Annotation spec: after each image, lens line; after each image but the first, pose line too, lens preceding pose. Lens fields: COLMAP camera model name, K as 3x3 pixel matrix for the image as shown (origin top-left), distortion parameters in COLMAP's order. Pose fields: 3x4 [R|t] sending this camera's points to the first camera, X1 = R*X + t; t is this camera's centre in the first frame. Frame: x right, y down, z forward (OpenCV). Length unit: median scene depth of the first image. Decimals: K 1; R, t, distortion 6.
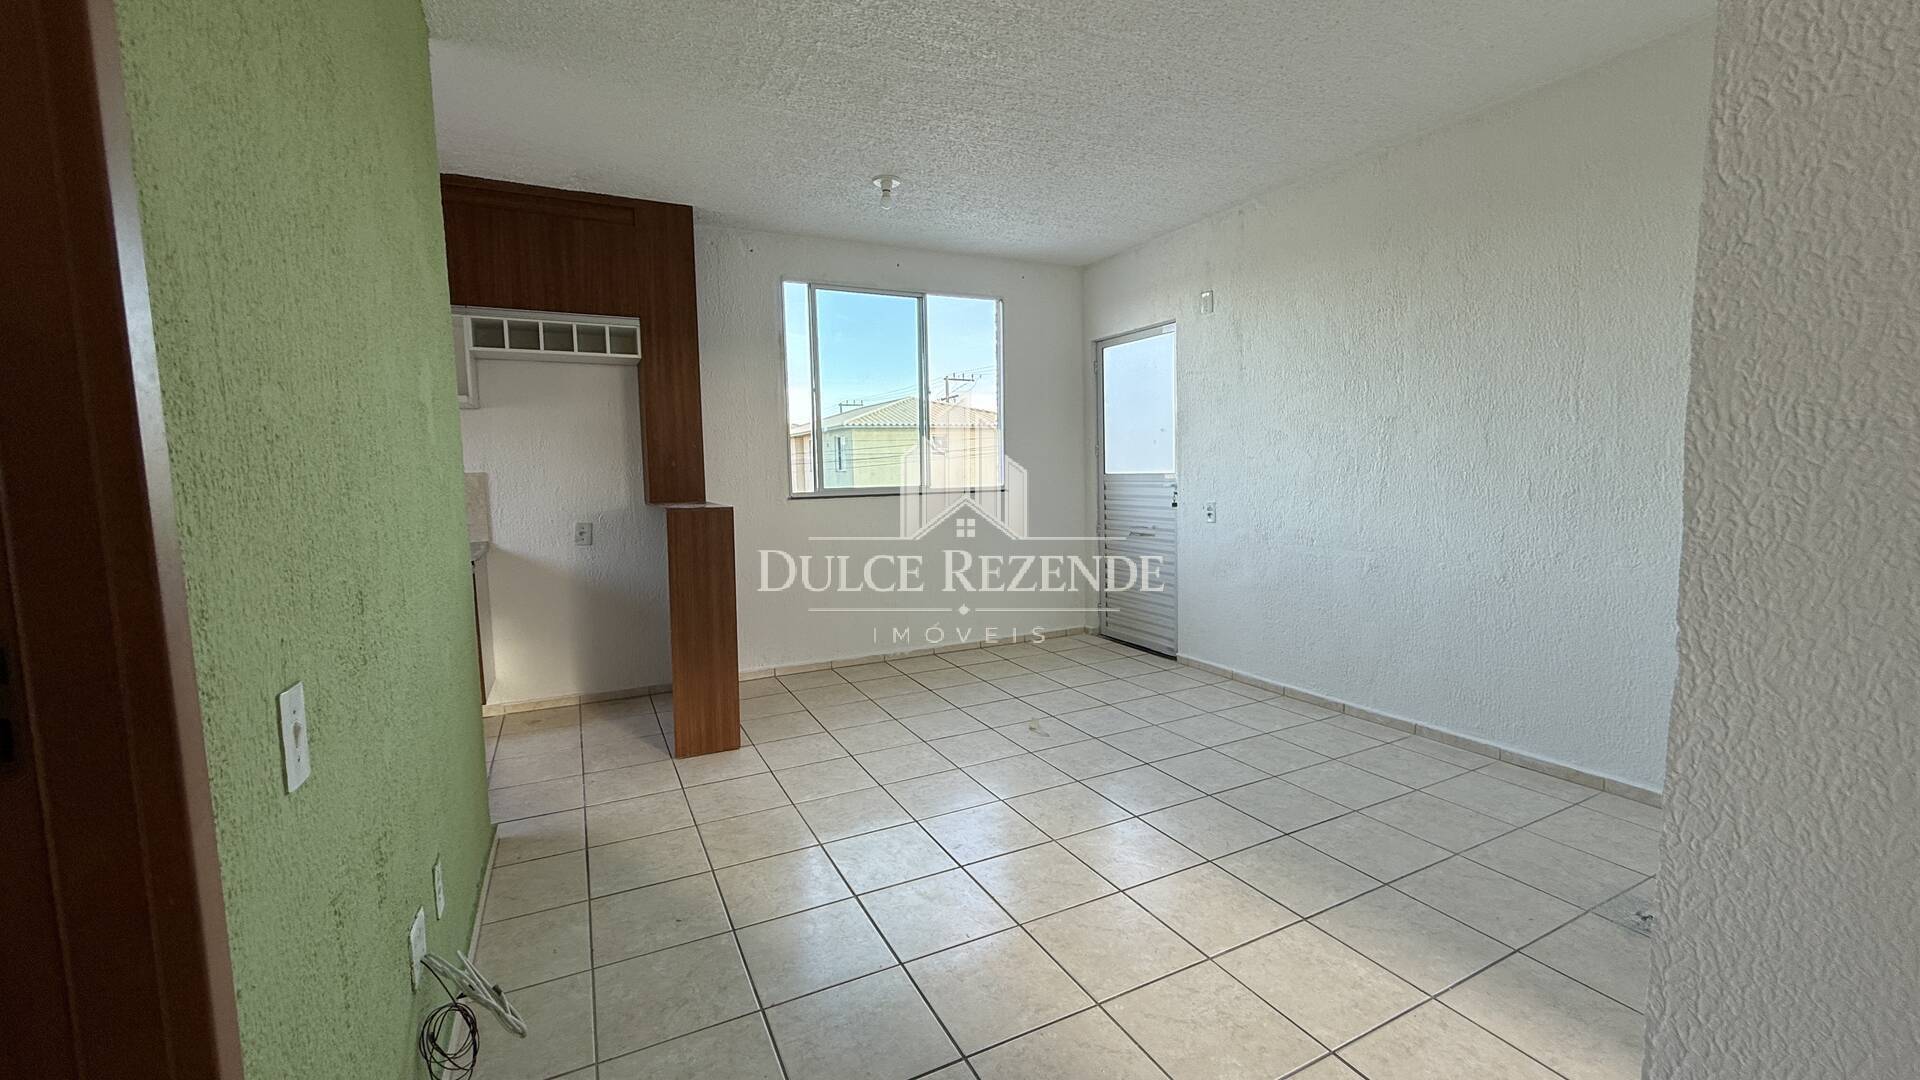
lens RADIAL K [[764.3, 0, 953.0], [0, 764.3, 529.4], [0, 0, 1]] dist [0.000039, 0.000024]
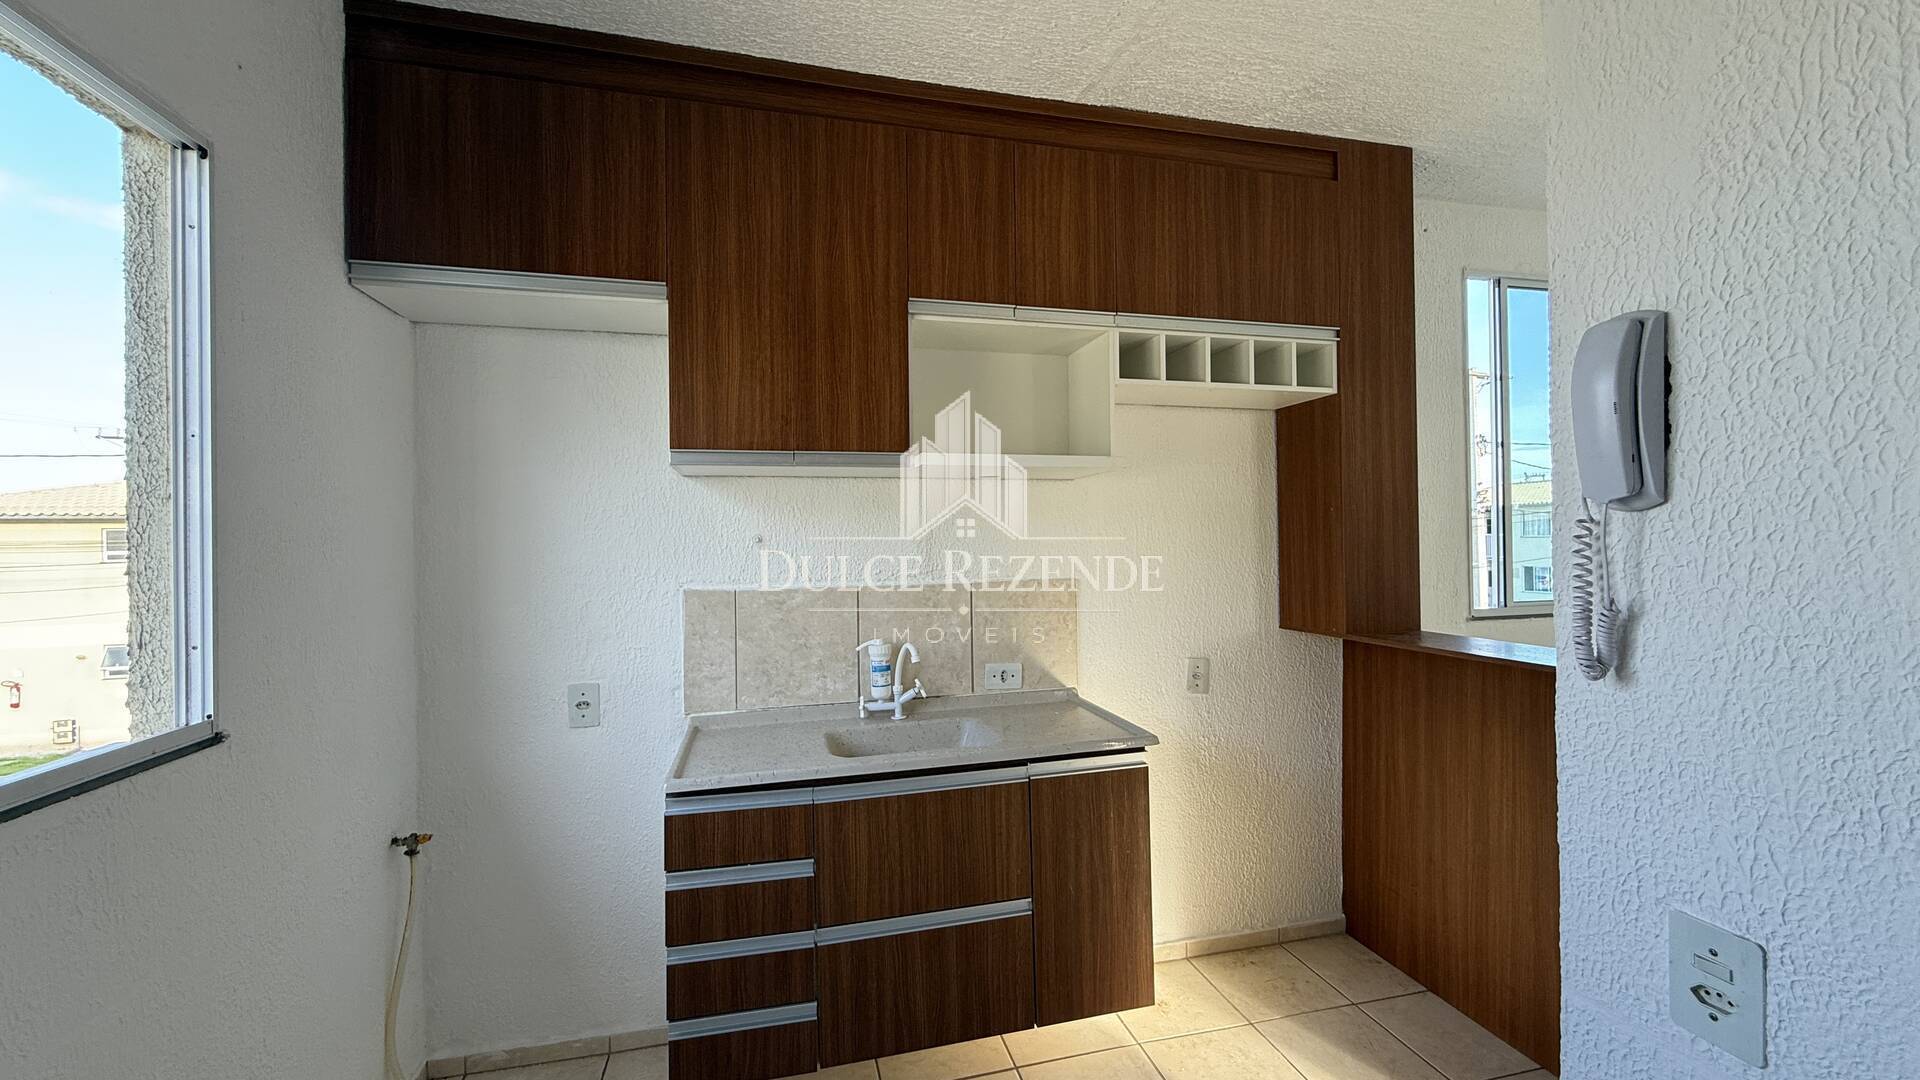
lens RADIAL K [[764.3, 0, 960.6], [0, 764.3, 535.6], [0, 0, 1]] dist [0.000039, 0.000024]
pose [[0.975168, 0.002625, -0.221452, -0.540365], [-0.022234, 0.996038, -0.086102, -0.051459], [0.220349, 0.088888, 0.971363, 0.343521]]
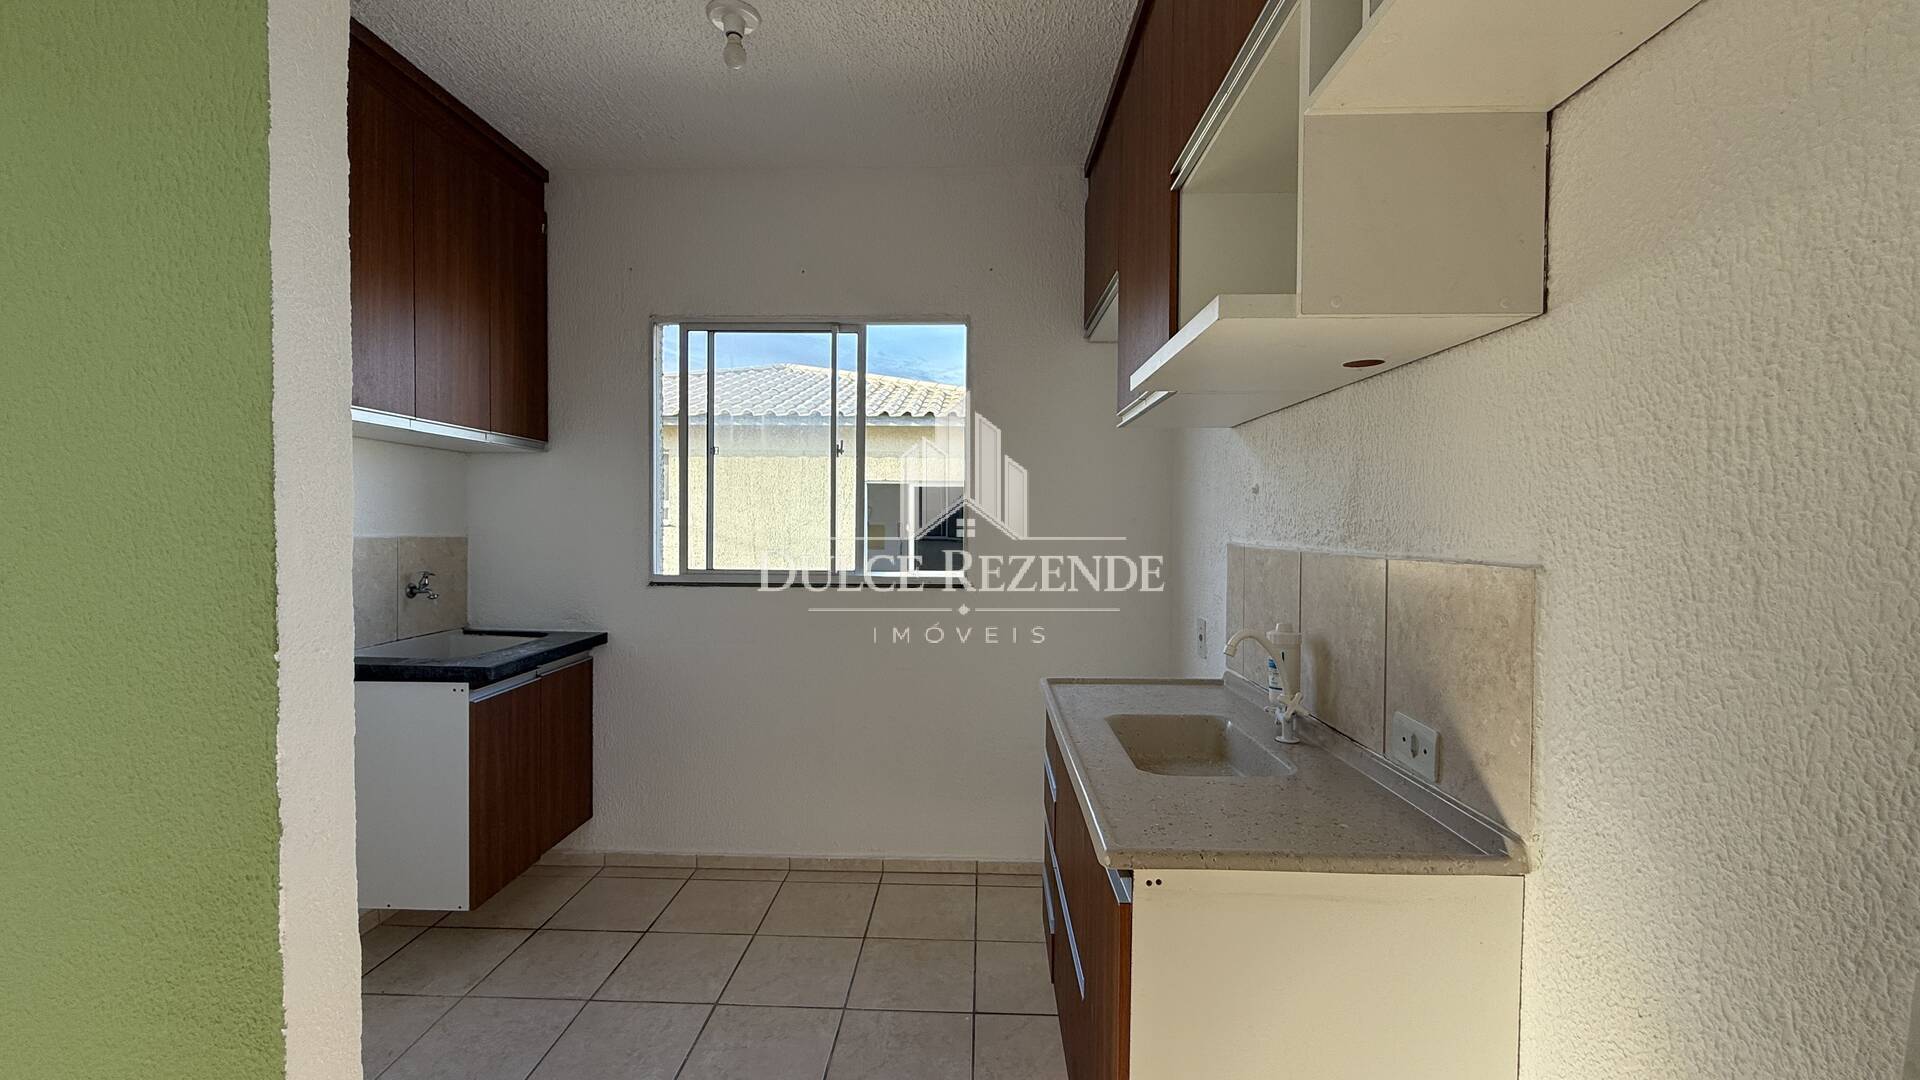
lens RADIAL K [[764.3, 0, 949.4], [0, 764.3, 536.5], [0, 0, 1]] dist [0.000039, 0.000024]
pose [[-0.488515, 0.033023, -0.871930, -0.288360], [-0.069255, 0.994664, 0.076473, -0.087296], [0.869803, 0.097743, -0.483621, 0.909122]]
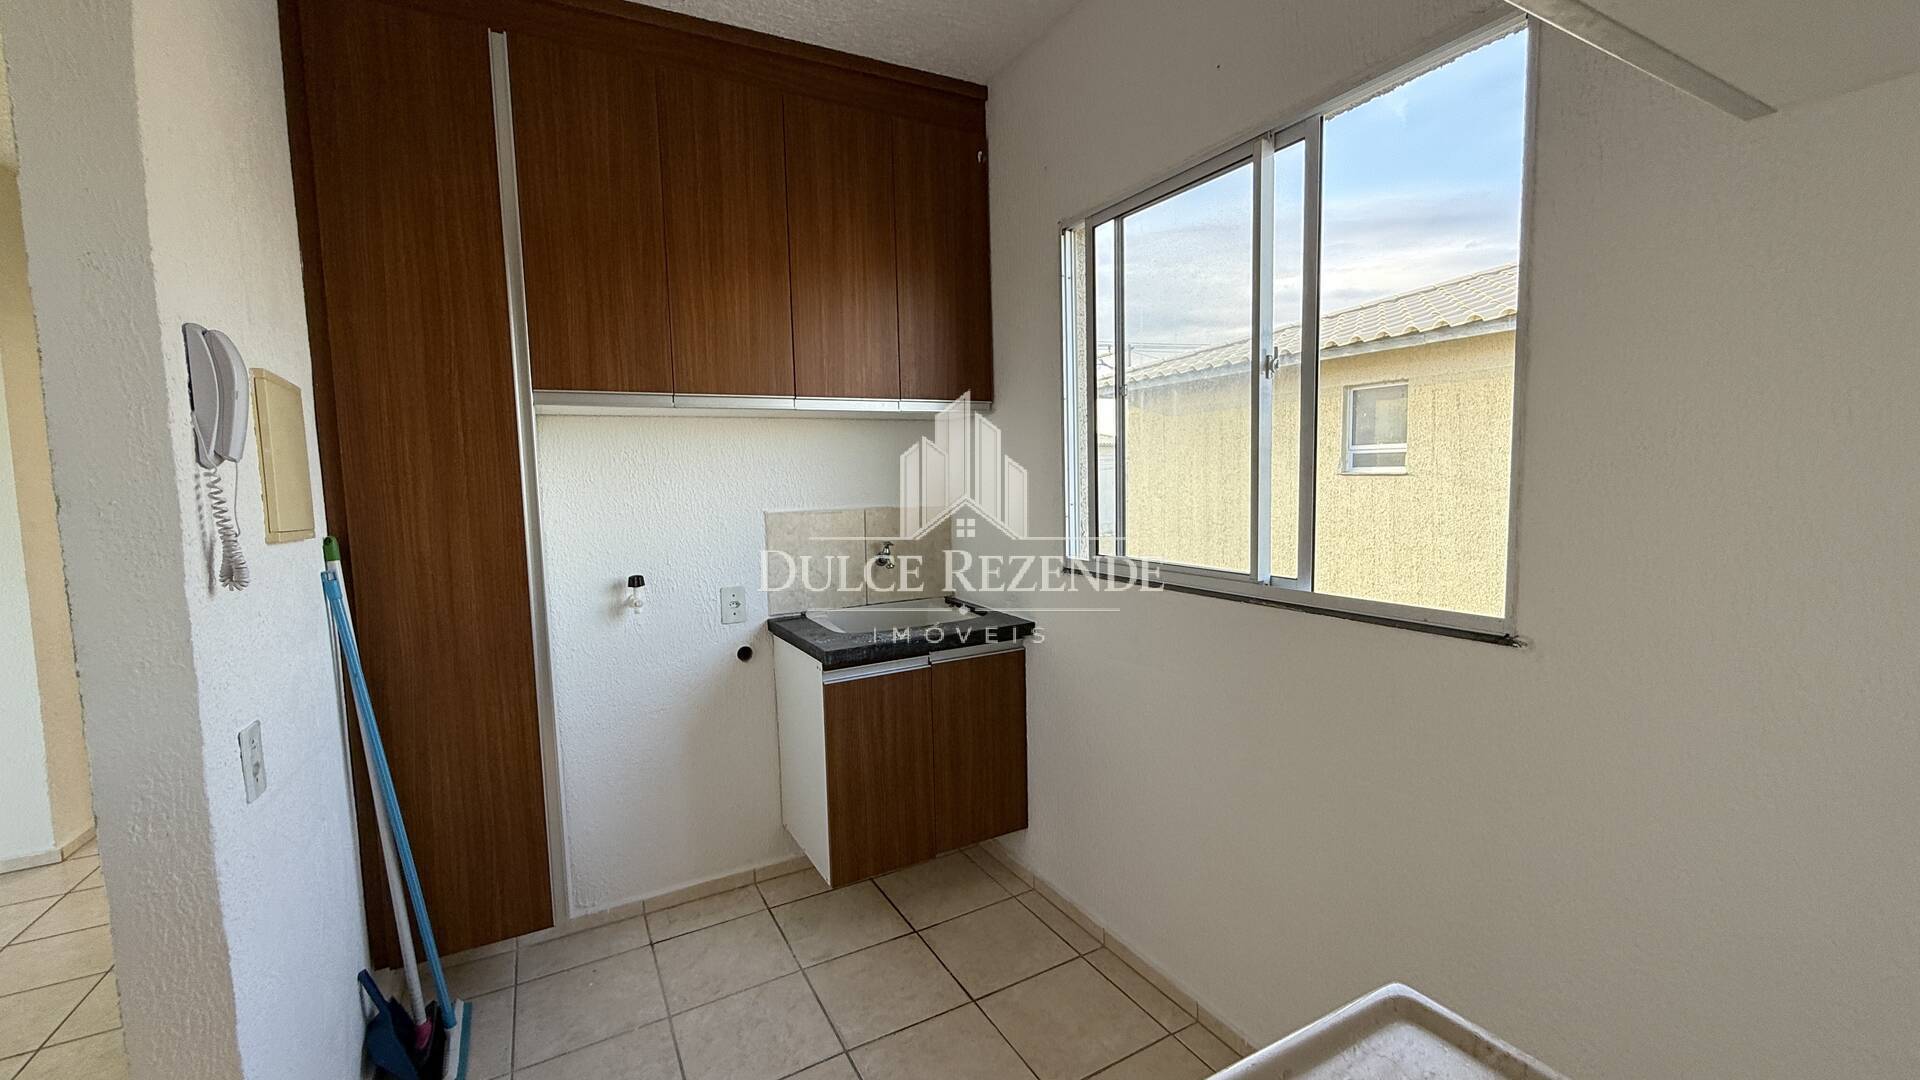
lens RADIAL K [[764.3, 0, 975.5], [0, 764.3, 539.2], [0, 0, 1]] dist [0.000039, 0.000024]
pose [[-0.997609, 0.050017, -0.047699, -0.676457], [0.041253, 0.984635, 0.169680, -0.090074], [0.055453, 0.167306, -0.984344, 0.876044]]
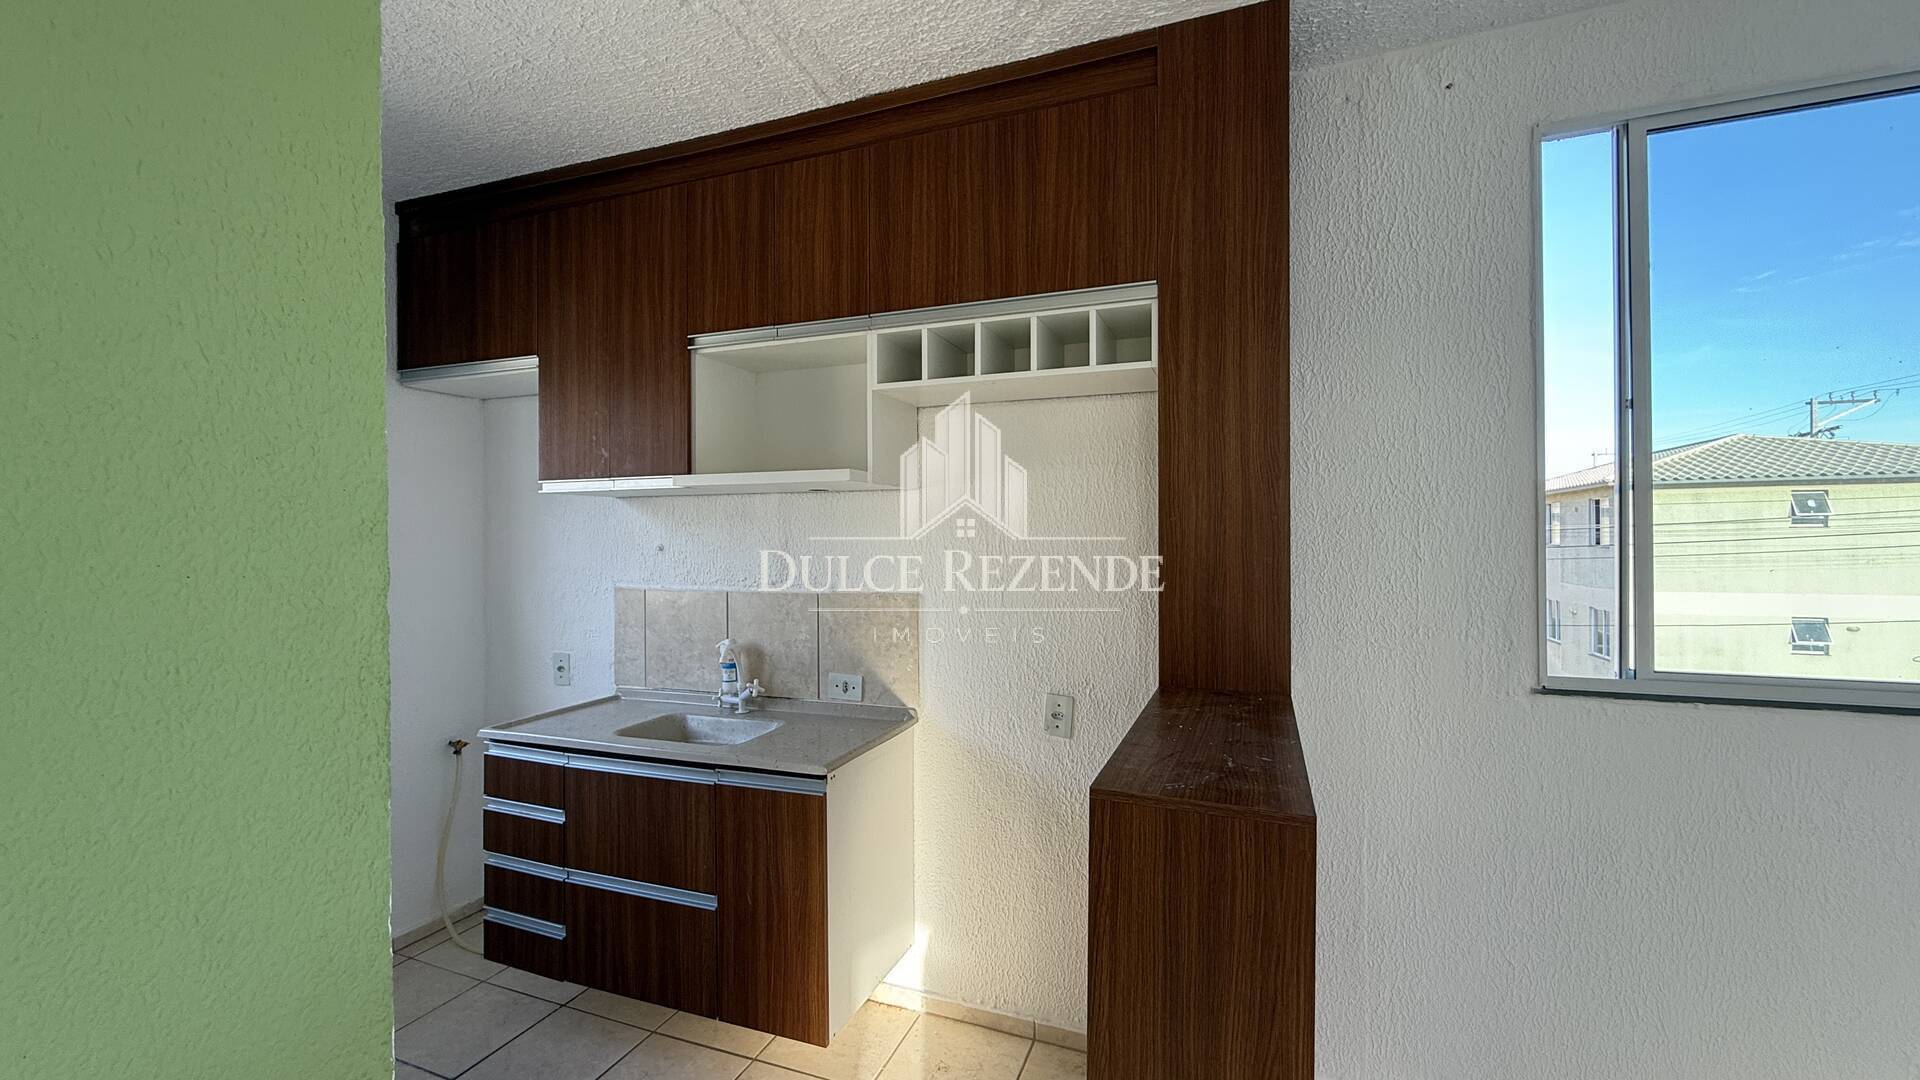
lens RADIAL K [[764.3, 0, 956.9], [0, 764.3, 536.5], [0, 0, 1]] dist [0.000039, 0.000024]
pose [[0.669455, 0.013159, -0.742736, -0.141240], [-0.069487, 0.996569, -0.044975, -0.090803], [0.739596, 0.081719, 0.668072, 0.589305]]
